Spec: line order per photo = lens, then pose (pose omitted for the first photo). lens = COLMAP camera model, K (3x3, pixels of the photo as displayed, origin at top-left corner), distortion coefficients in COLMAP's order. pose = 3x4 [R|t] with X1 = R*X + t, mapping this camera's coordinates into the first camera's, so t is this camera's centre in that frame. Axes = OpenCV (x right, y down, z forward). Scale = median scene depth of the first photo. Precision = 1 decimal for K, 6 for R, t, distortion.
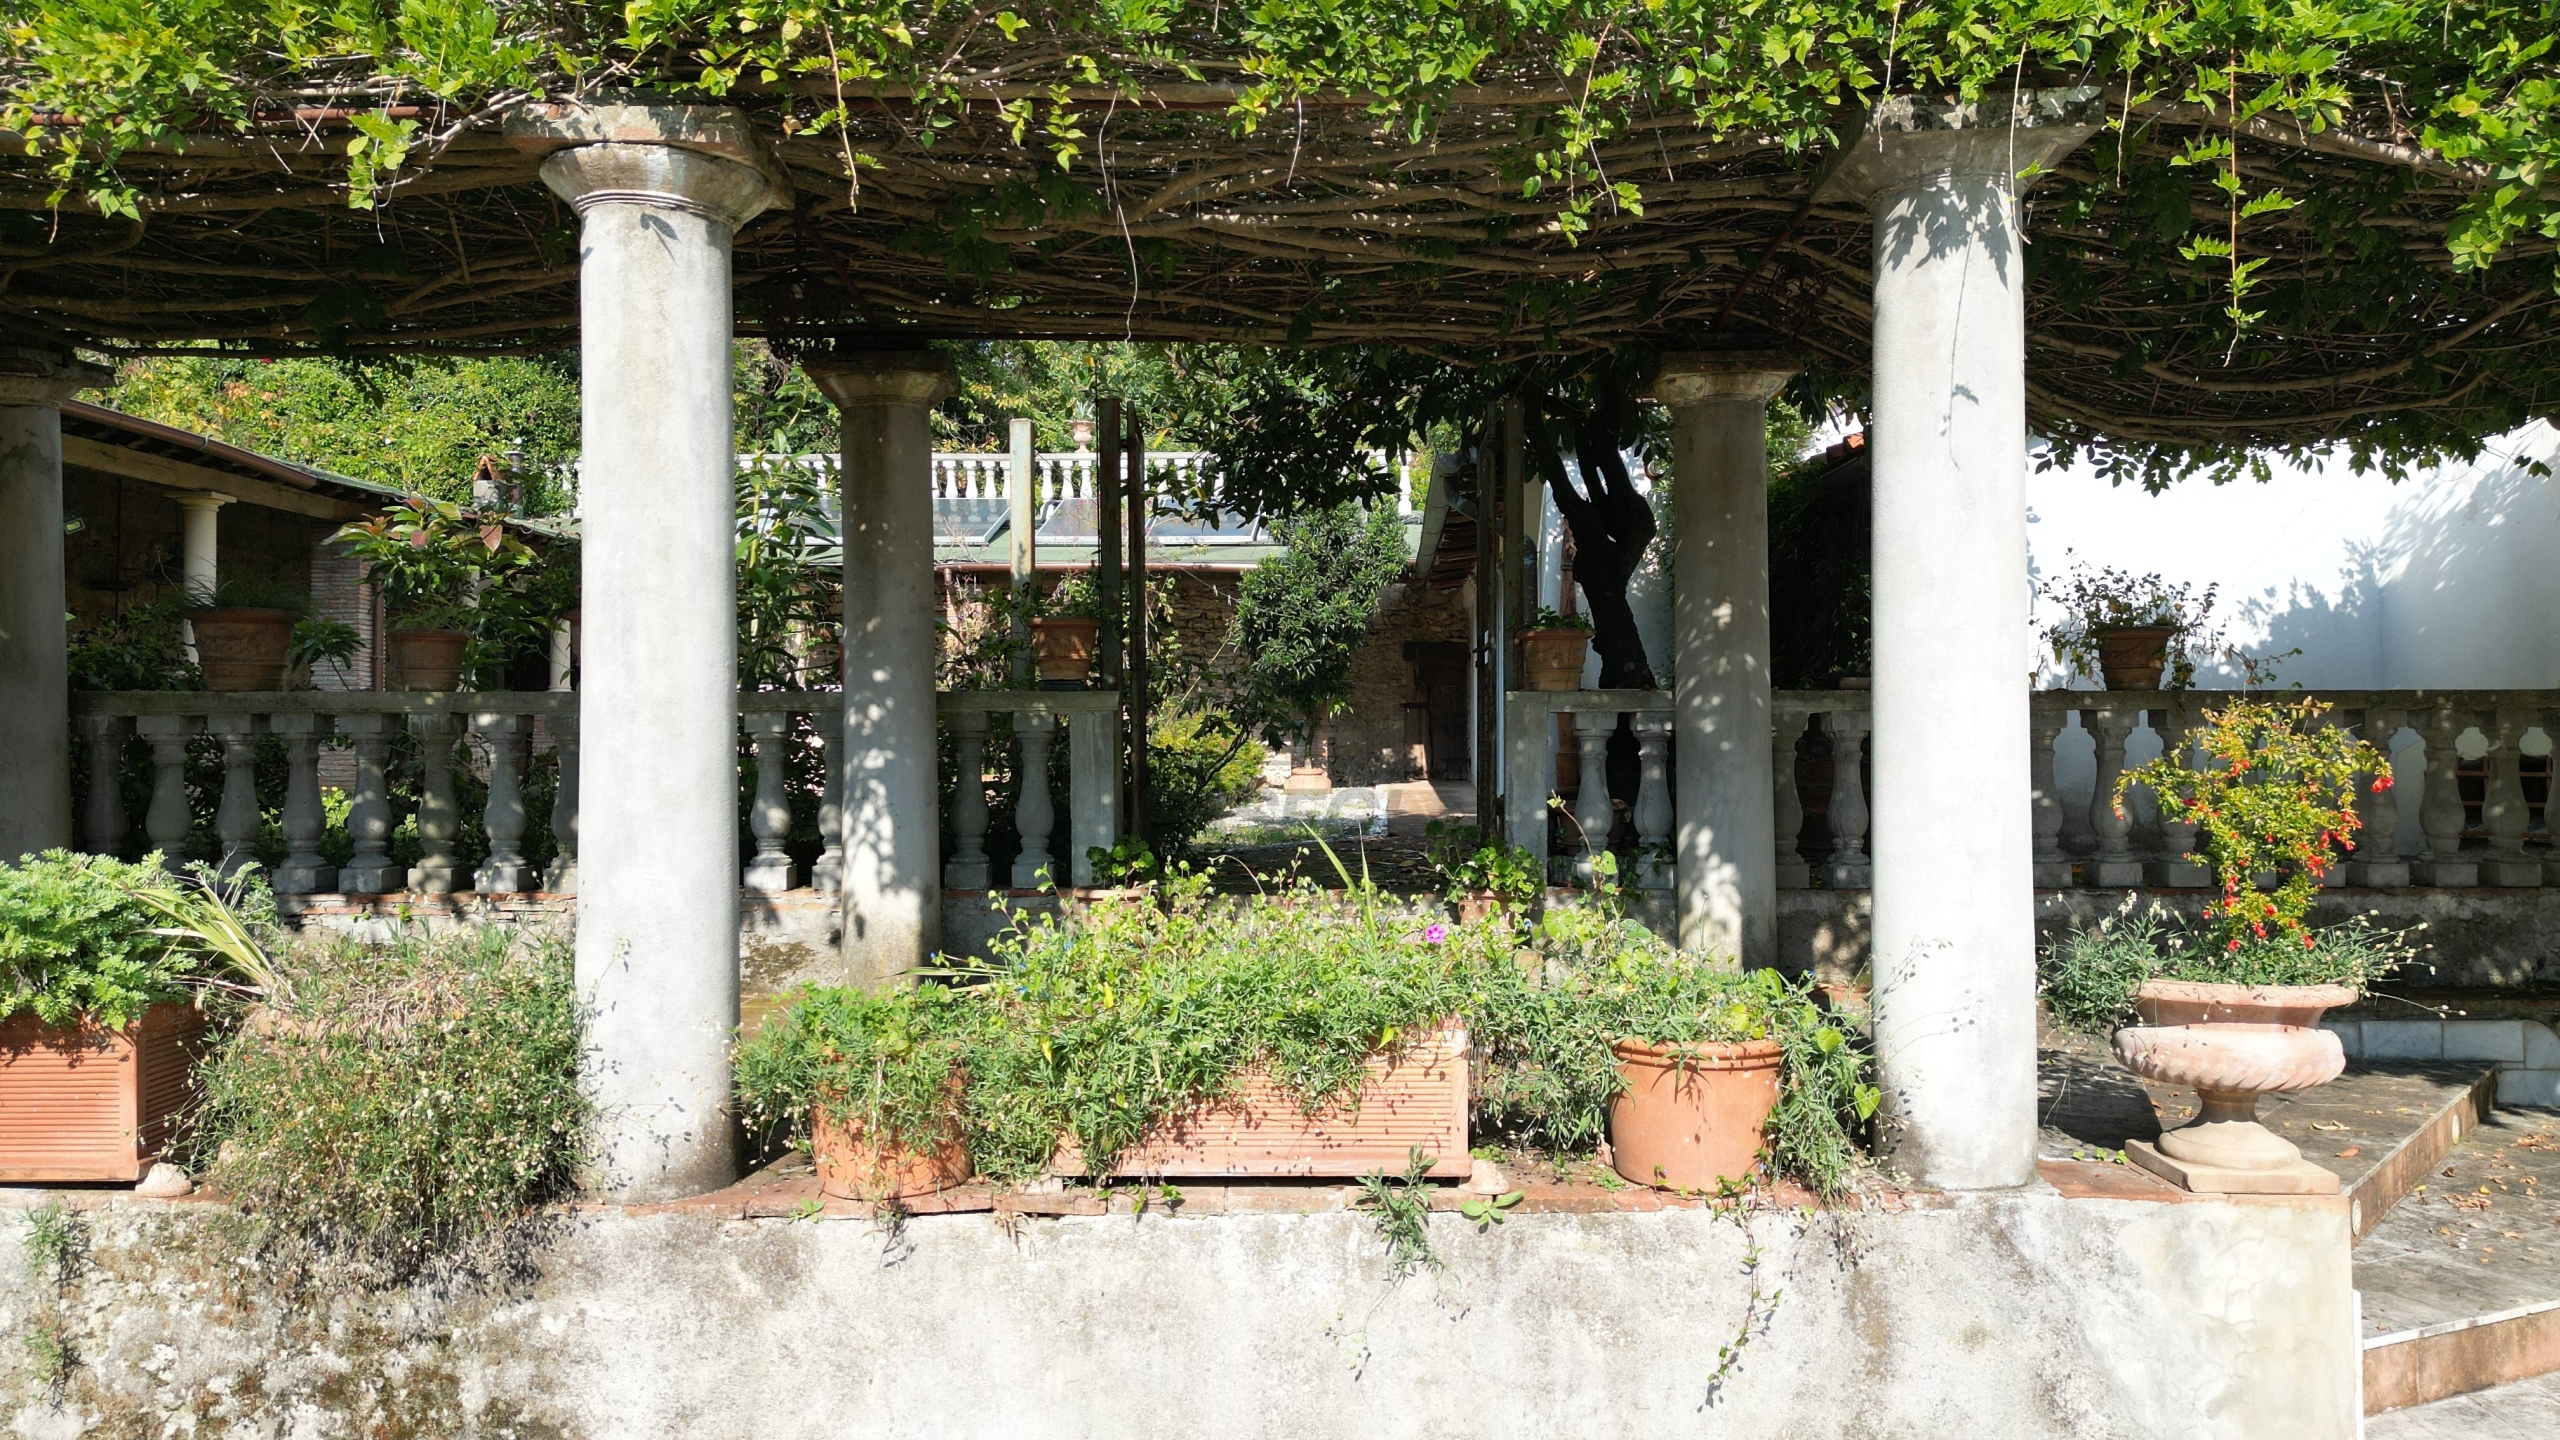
lens RADIAL K [[1803.8, 0, 1280.0], [0, 1803.8, 720.0], [0, 0, 1]] dist [0.000783, -0.006220]
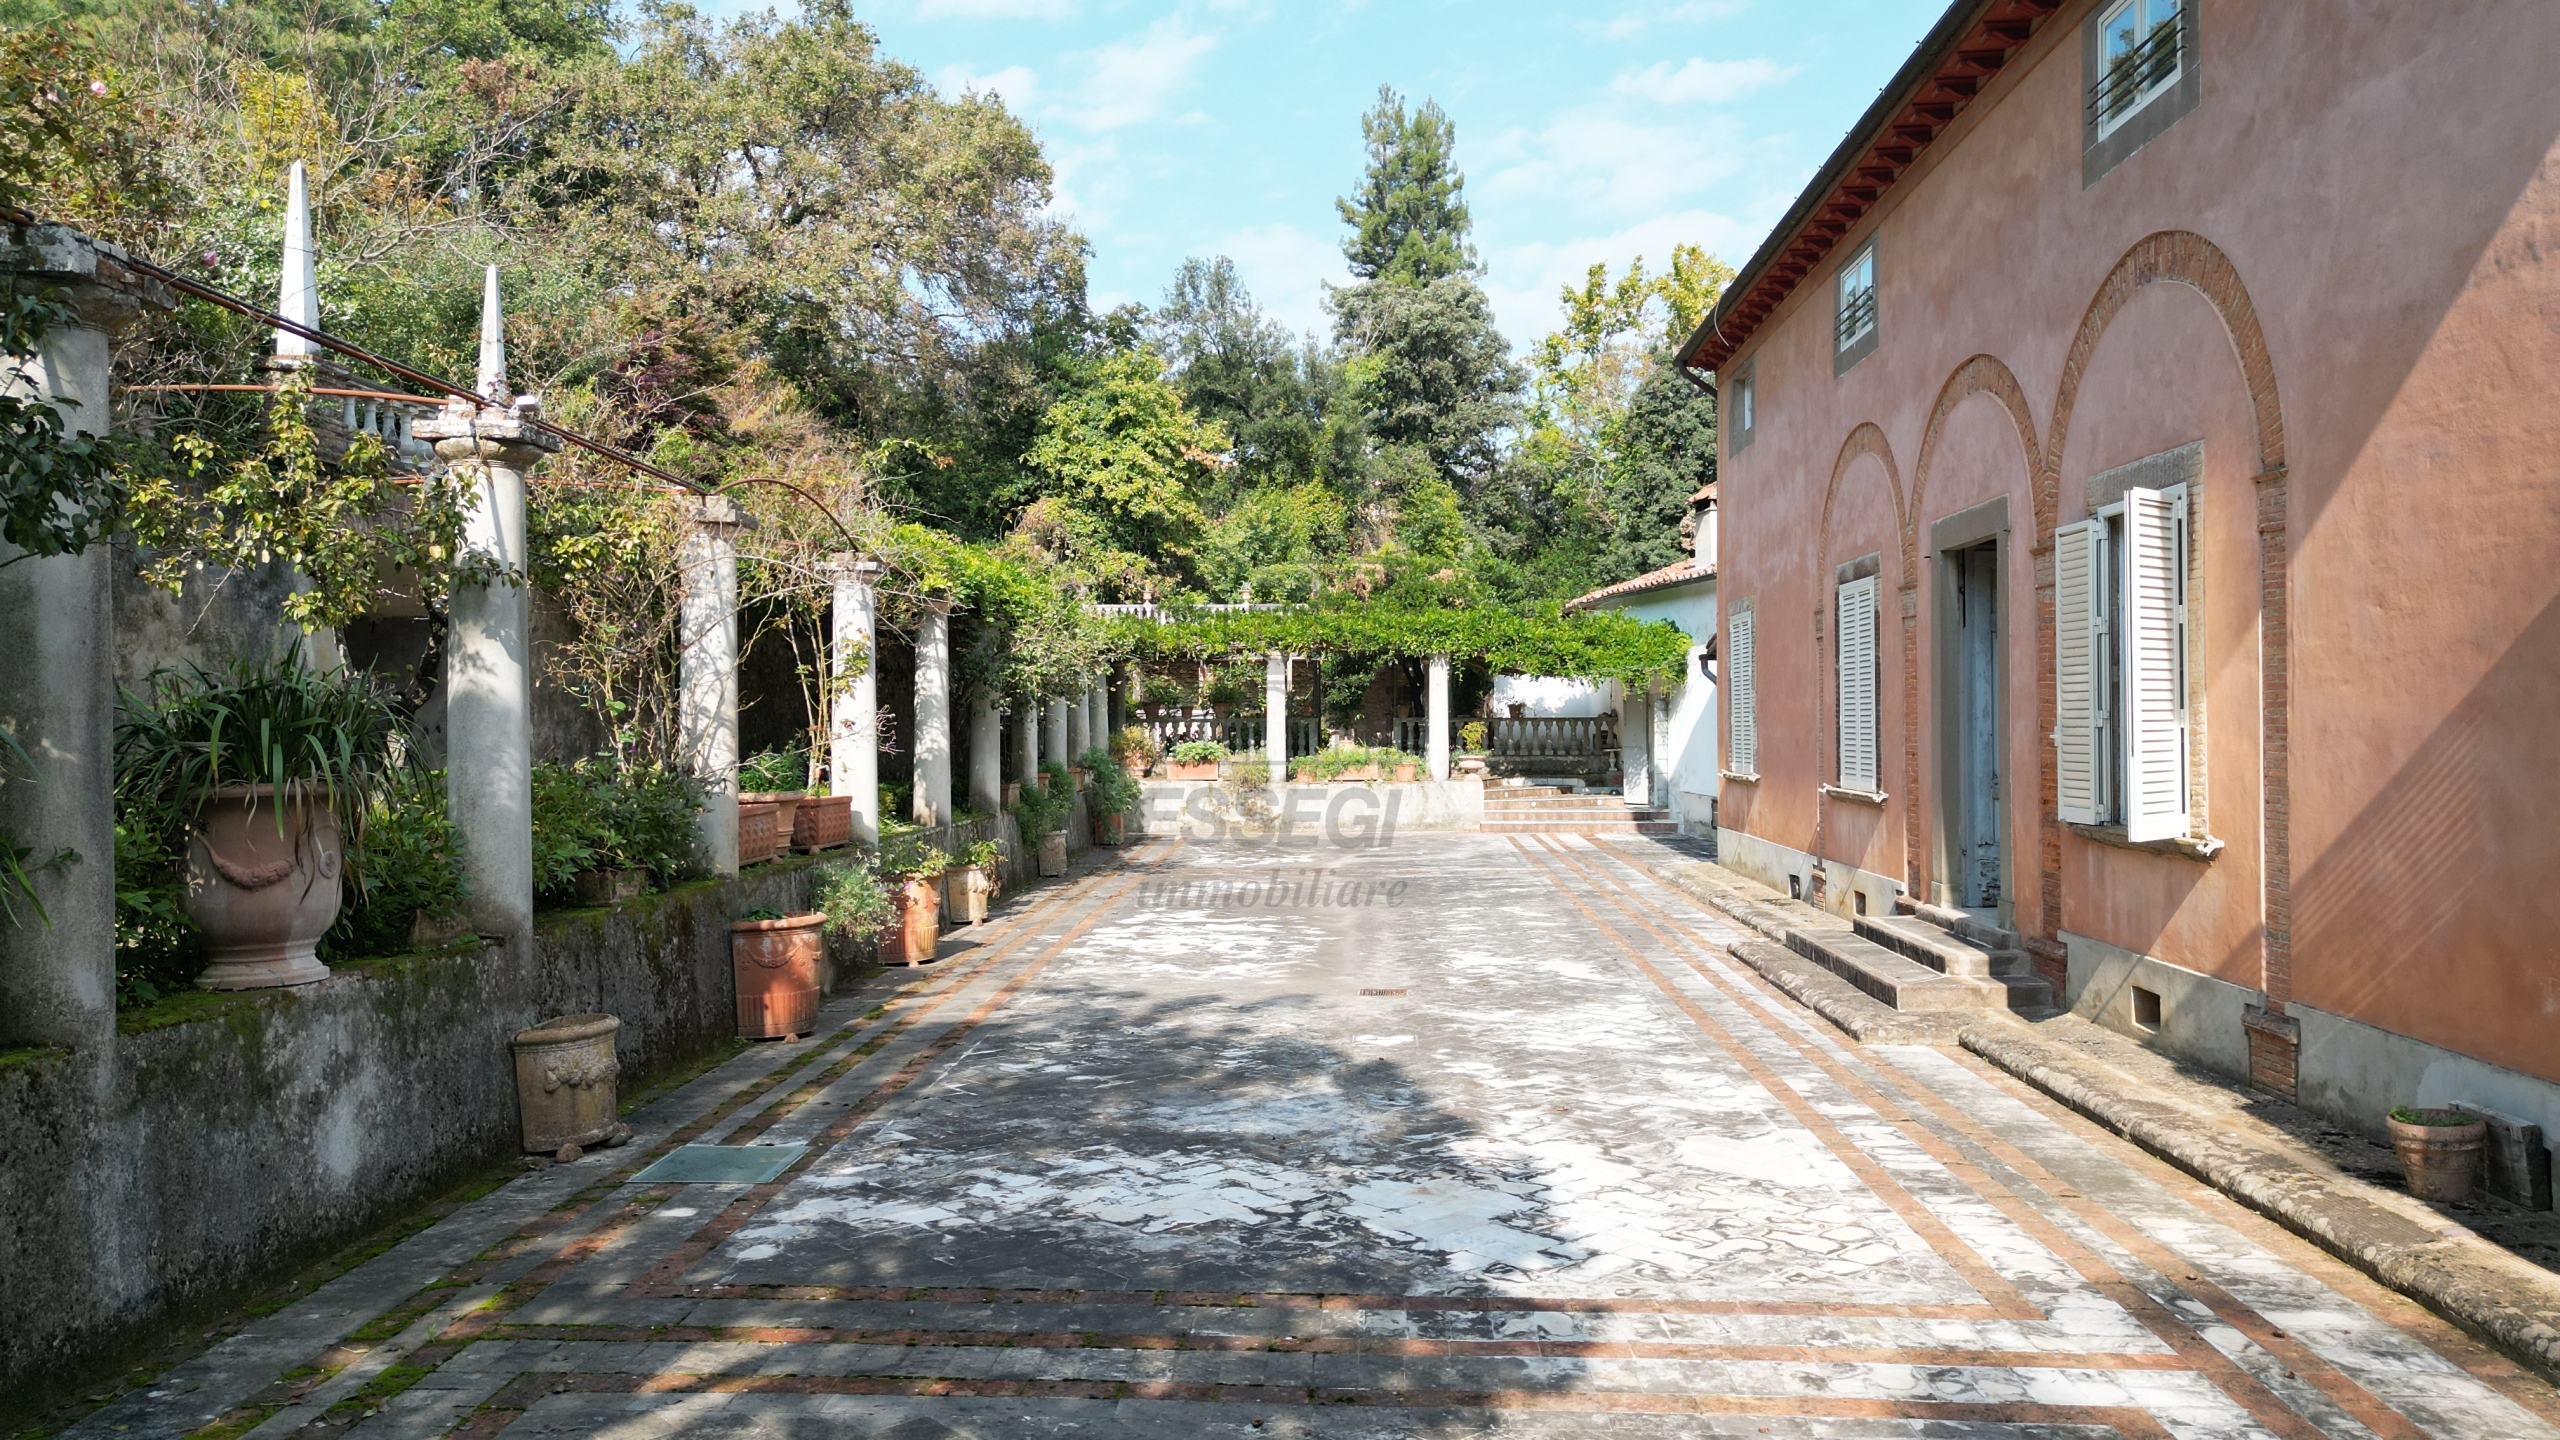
lens RADIAL K [[1803.8, 0, 1280.0], [0, 1803.8, 720.0], [0, 0, 1]] dist [0.000783, -0.006220]
pose [[0.999958, -0.003182, -0.008618, -0.265028], [0.003211, 0.999989, 0.003405, -0.048524], [0.008607, -0.003433, 0.999957, -7.151429]]
